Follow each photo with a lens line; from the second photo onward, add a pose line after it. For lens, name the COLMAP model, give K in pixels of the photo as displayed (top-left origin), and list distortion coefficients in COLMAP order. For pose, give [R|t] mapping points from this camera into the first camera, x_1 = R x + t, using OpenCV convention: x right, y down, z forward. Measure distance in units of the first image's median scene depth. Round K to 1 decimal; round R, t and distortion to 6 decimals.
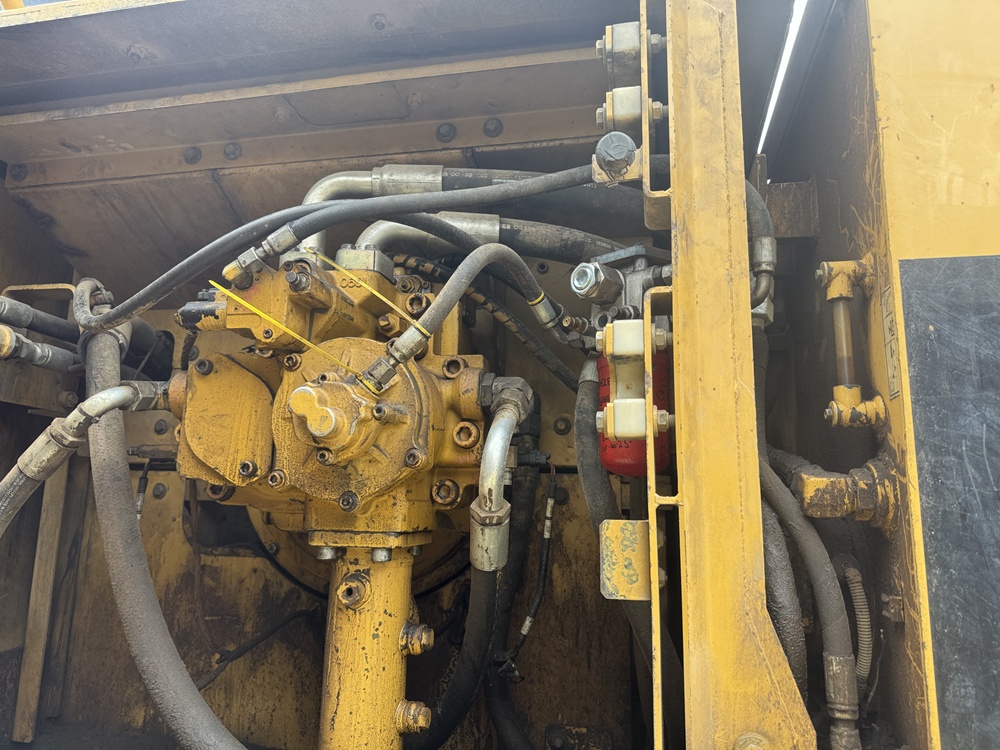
lens RADIAL K [[696.9, 0, 493.4], [0, 696.9, 377.0], [0, 0, 1]] dist [0.057332, -0.082045]
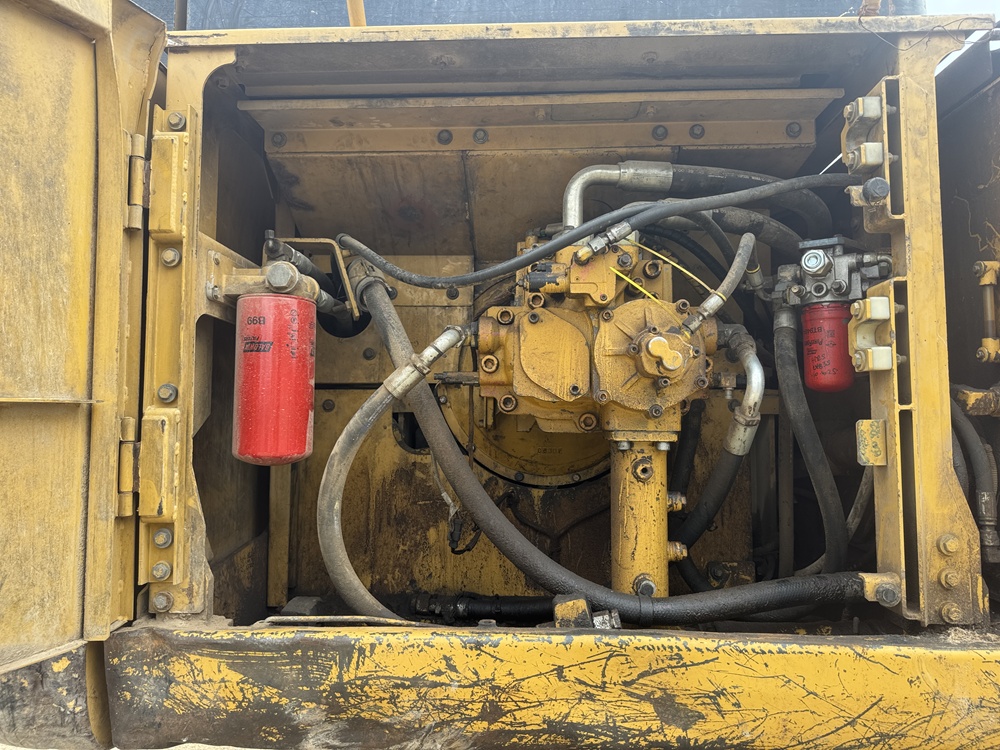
lens RADIAL K [[709.0, 0, 486.3], [0, 709.0, 369.8], [0, 0, 1]] dist [0.071990, -0.085752]
pose [[0.986982, -0.007266, 0.160665, -0.748503], [-0.012042, 0.992836, 0.118879, -0.079005], [-0.160378, -0.119266, 0.979824, -0.386876]]
